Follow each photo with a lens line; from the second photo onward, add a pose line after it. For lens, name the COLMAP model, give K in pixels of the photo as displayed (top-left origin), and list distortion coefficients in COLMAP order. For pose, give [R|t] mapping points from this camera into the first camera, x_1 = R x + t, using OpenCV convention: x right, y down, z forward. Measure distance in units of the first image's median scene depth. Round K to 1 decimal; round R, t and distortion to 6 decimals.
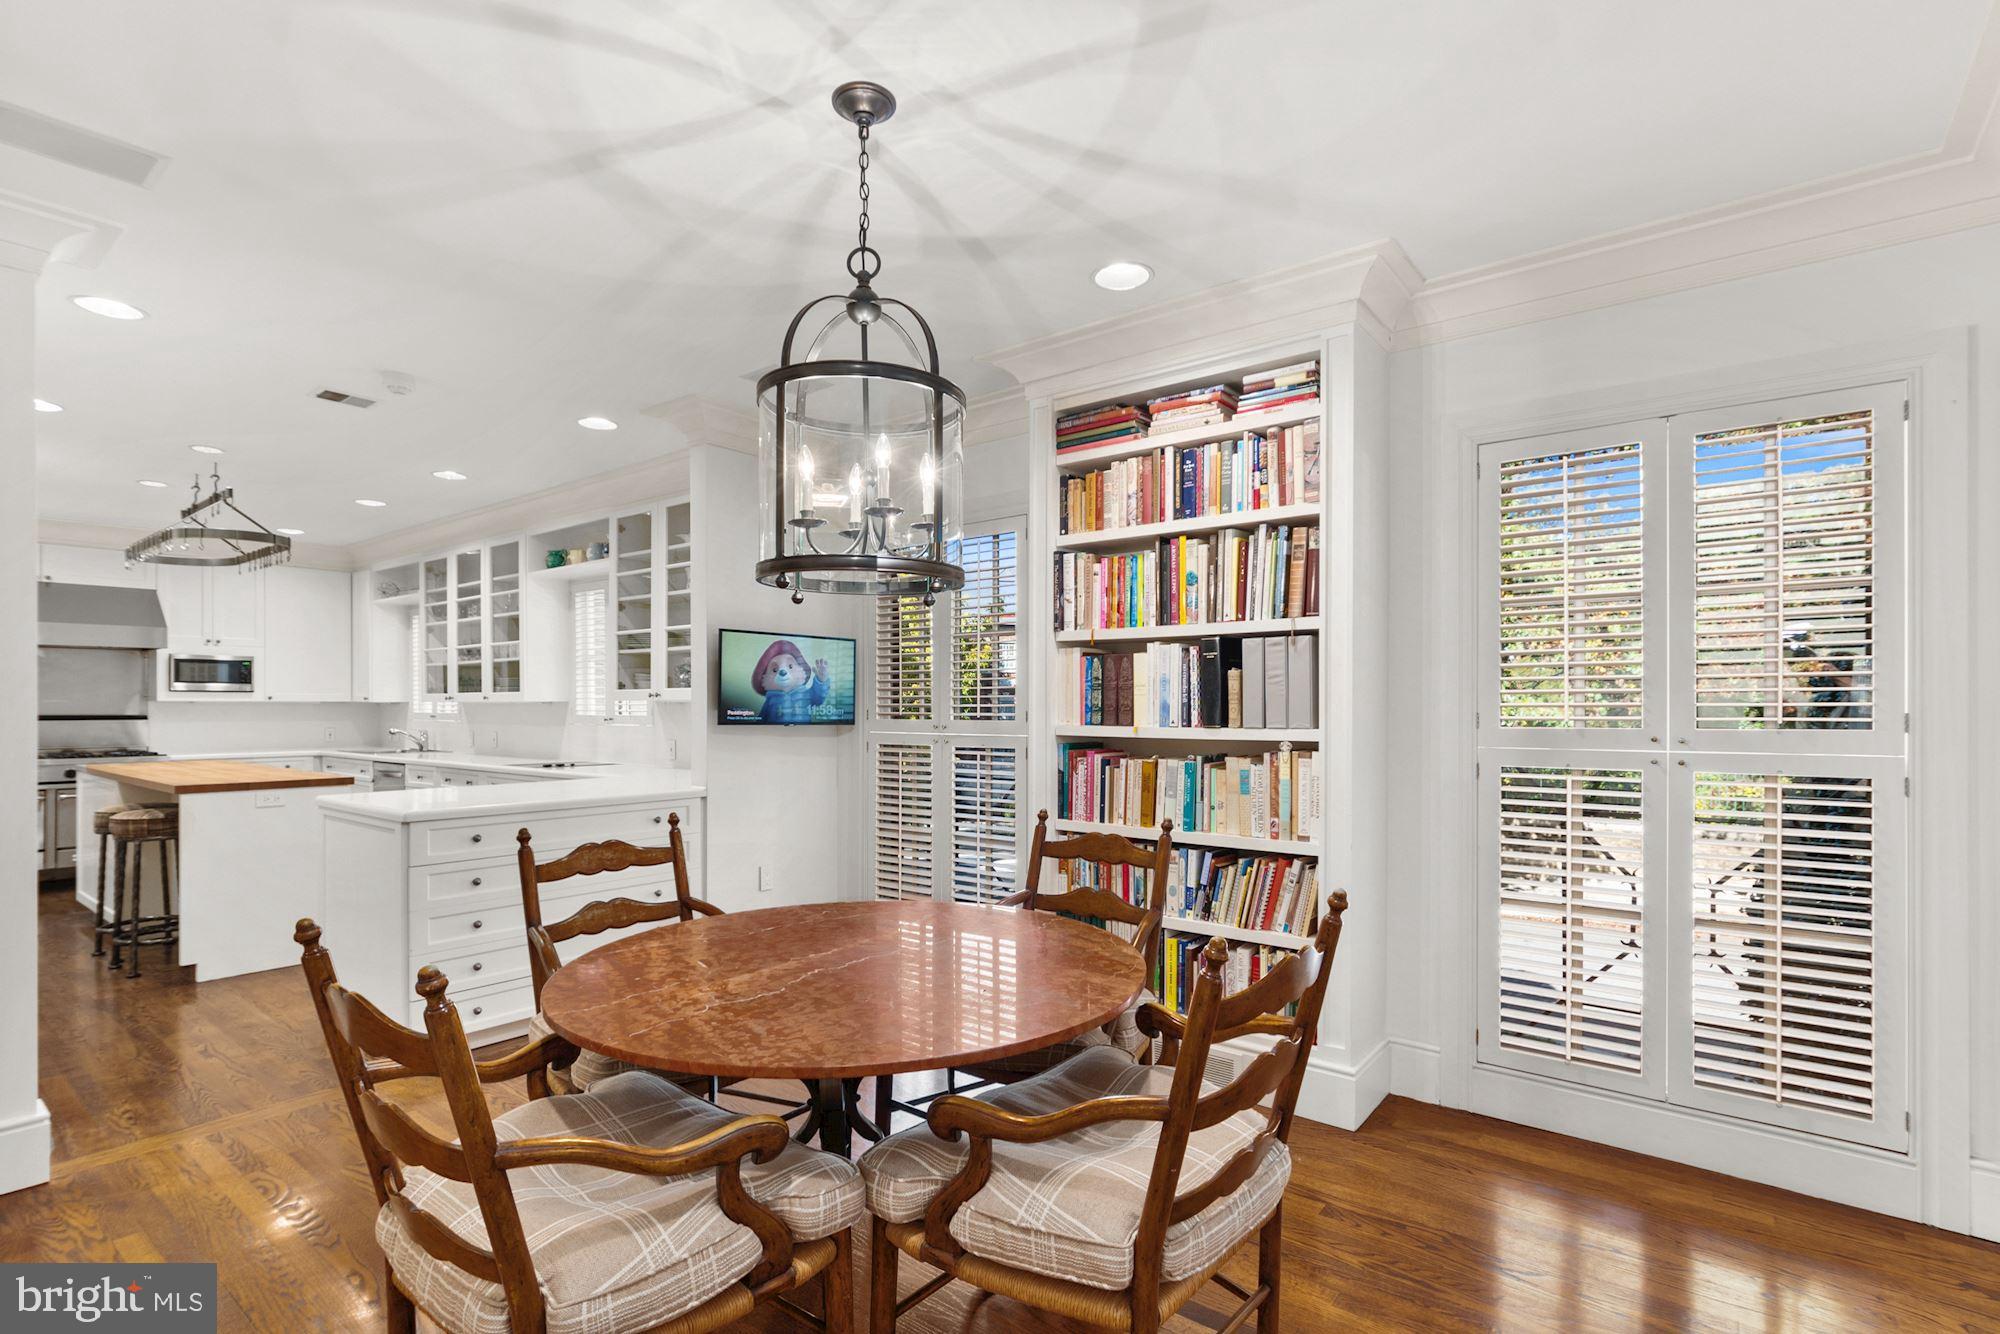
lens RADIAL K [[953.8, 0, 1002.8], [0, 953.8, 699.1], [0, 0, 1]] dist [-0.001230, -0.000387]
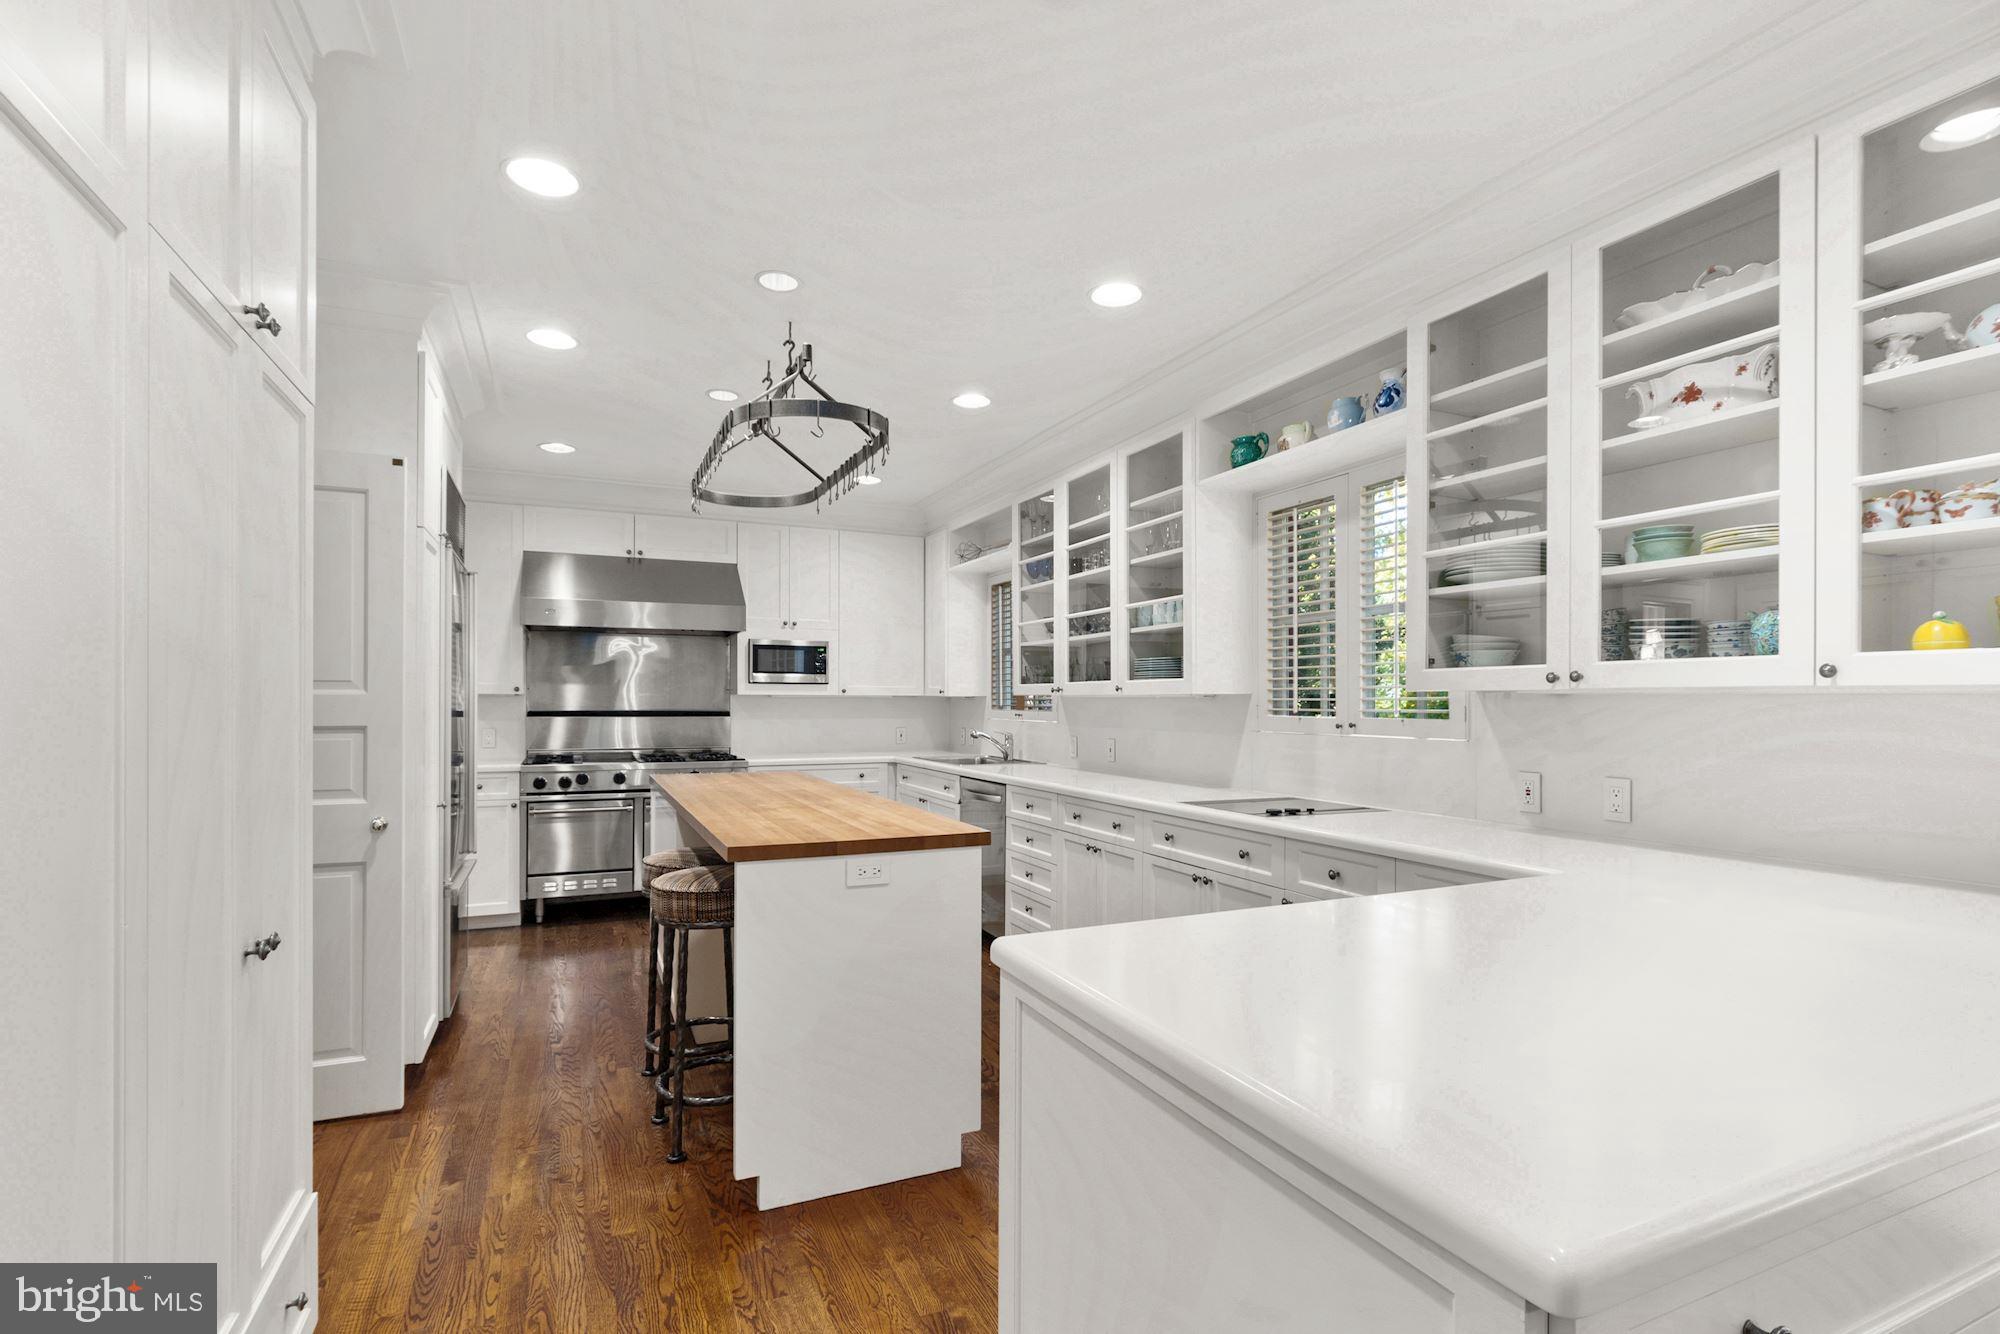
lens RADIAL K [[953.8, 0, 1002.8], [0, 953.8, 699.1], [0, 0, 1]] dist [-0.001230, -0.000387]
pose [[0.889146, 0.002760, -0.457616, -0.308794], [-0.001740, 0.999995, 0.002650, 0.003899], [0.457621, -0.001560, 0.889146, 0.377275]]
